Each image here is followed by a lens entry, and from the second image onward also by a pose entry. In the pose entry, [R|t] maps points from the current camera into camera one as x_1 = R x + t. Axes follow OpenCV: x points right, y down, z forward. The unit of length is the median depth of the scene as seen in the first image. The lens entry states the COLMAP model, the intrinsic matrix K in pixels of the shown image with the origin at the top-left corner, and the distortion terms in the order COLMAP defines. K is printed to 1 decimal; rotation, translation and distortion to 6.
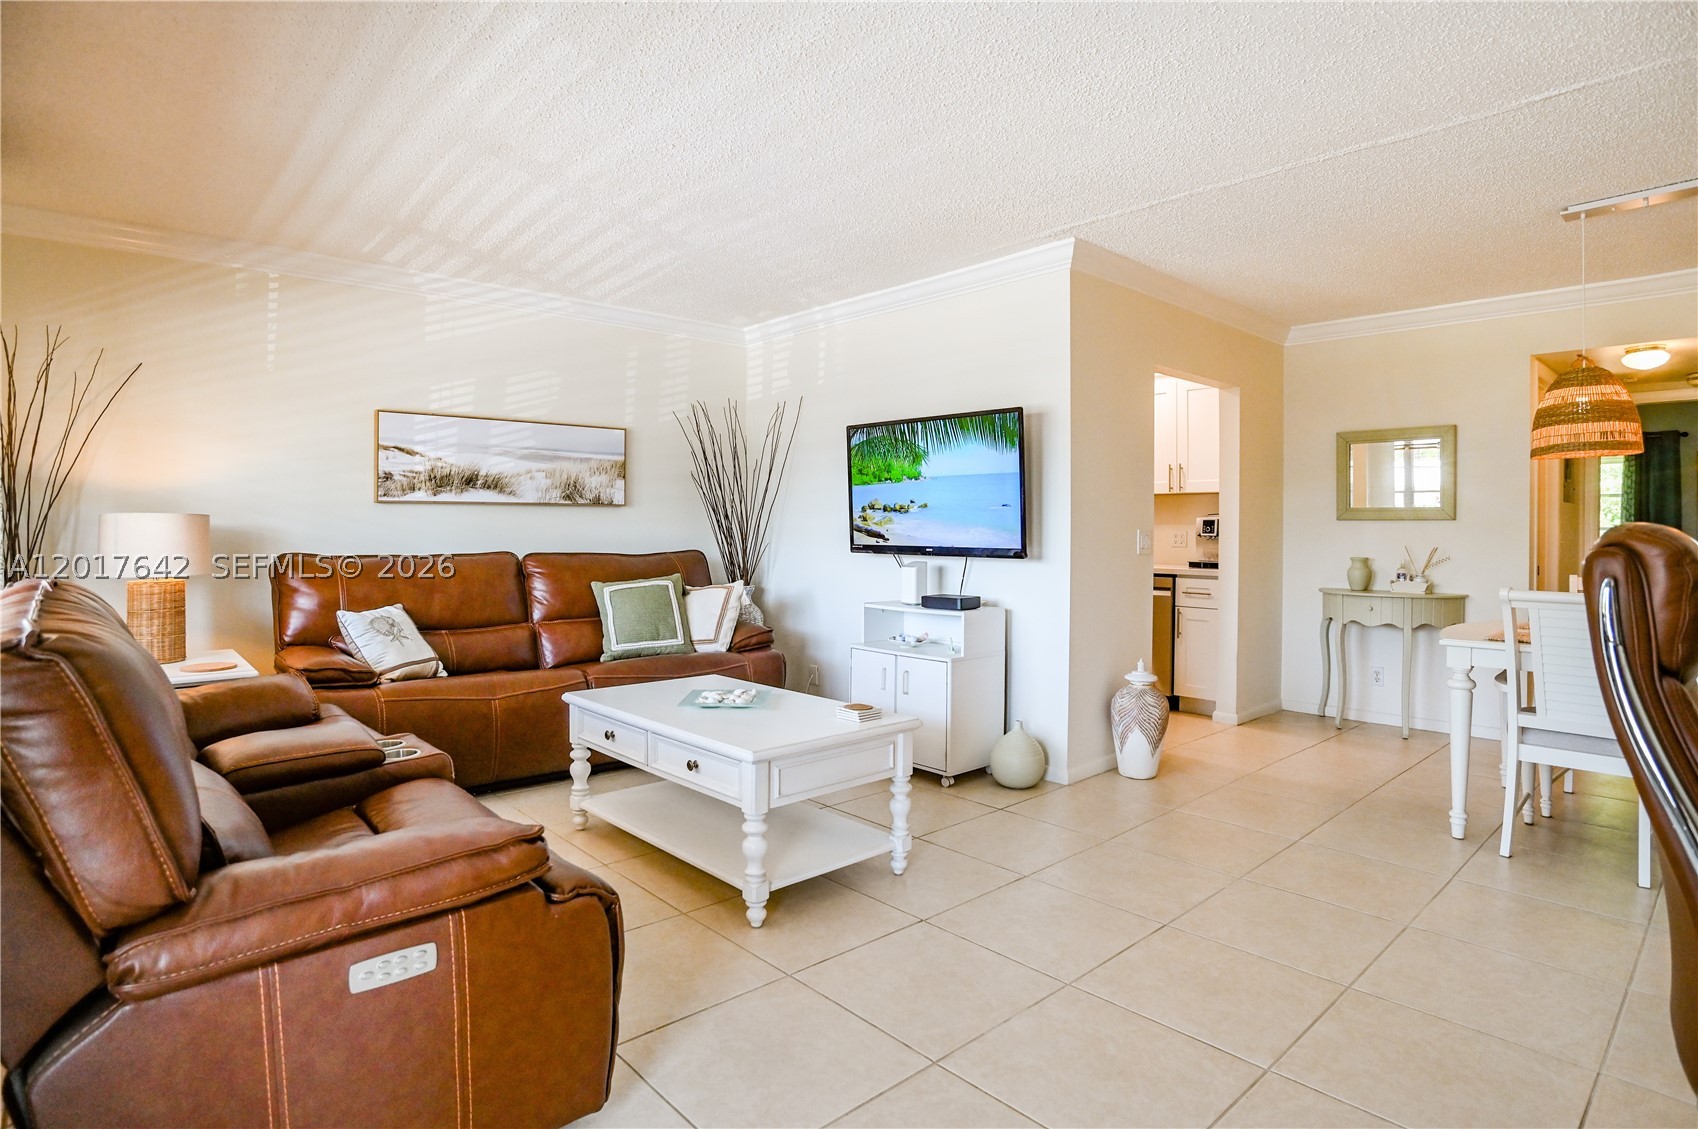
lens RADIAL K [[912.5, 0, 844.6], [0, 912.5, 516.7], [0, 0, 1]] dist [-0.030987, 0.000494]
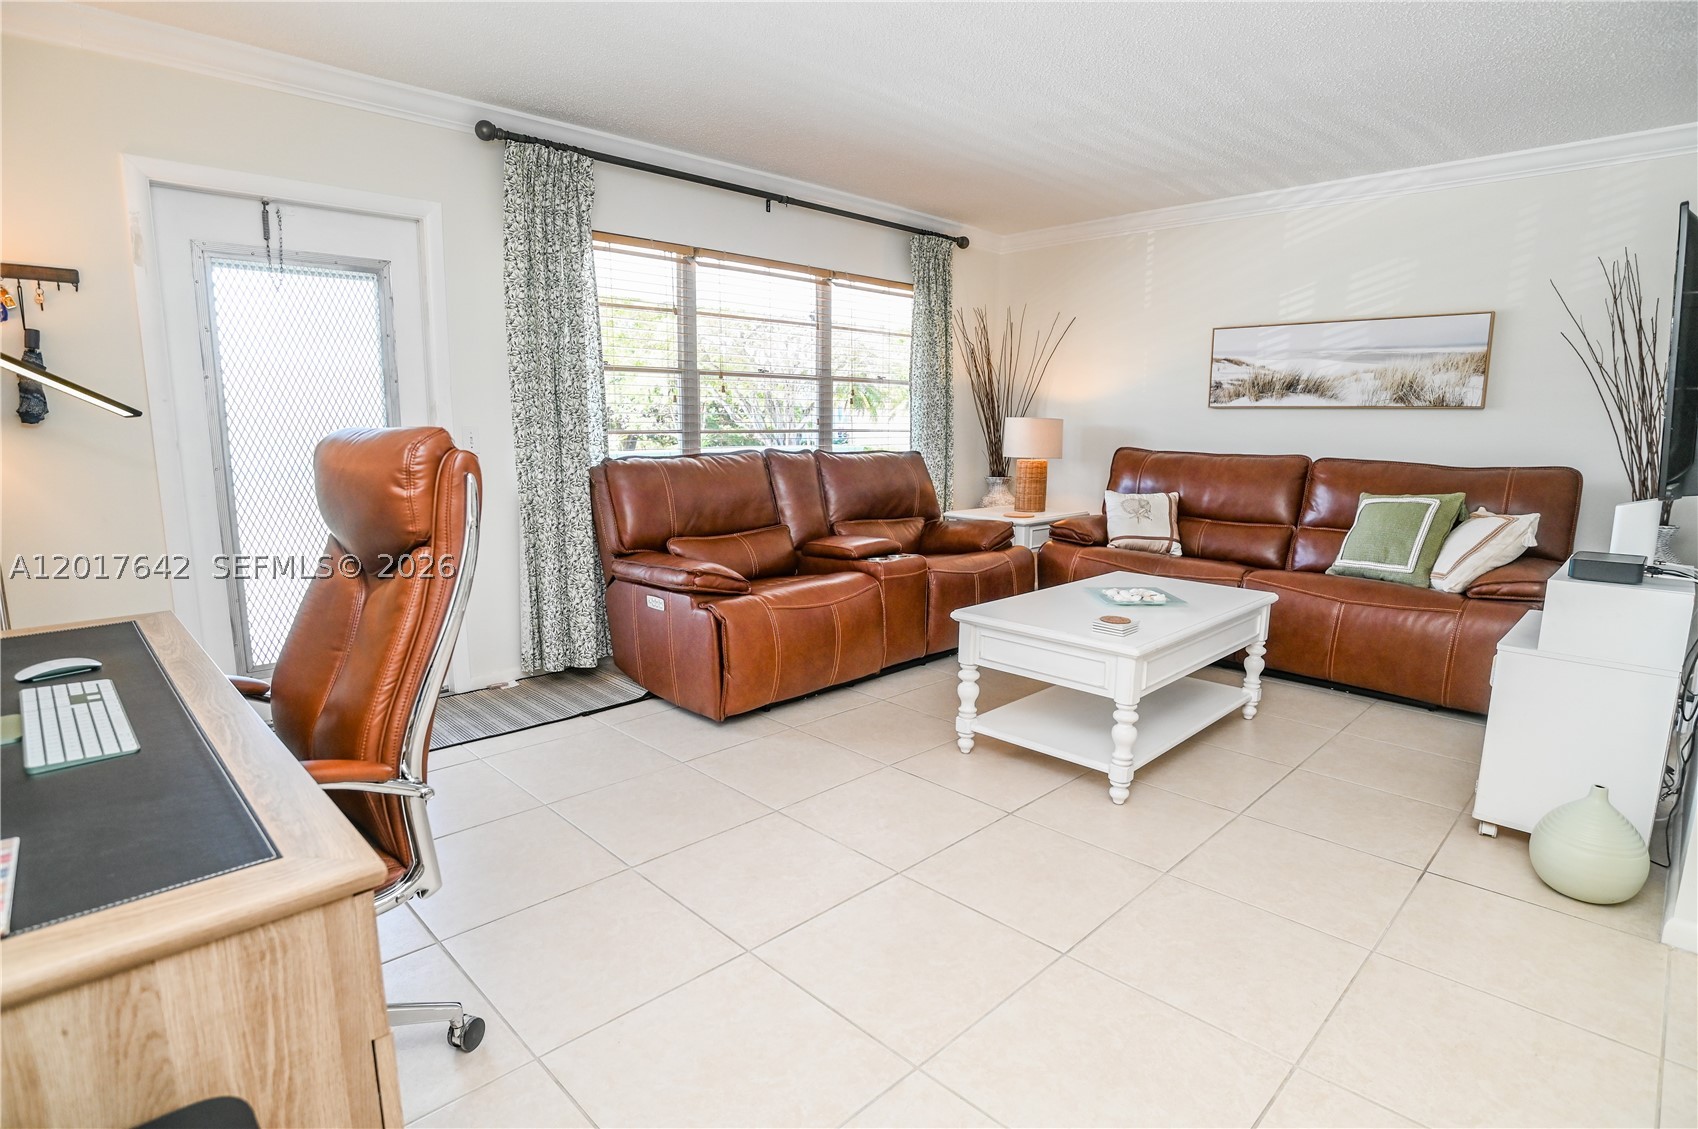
lens RADIAL K [[846.6, 0, 840.7], [0, 846.6, 581.7], [0, 0, 1]] dist [-0.020040, -0.000464]
pose [[0.036519, 0.193217, -0.980476, 0.569509], [0.003675, 0.981098, 0.193477, -0.007048], [0.999326, -0.010668, 0.035118, 0.439499]]
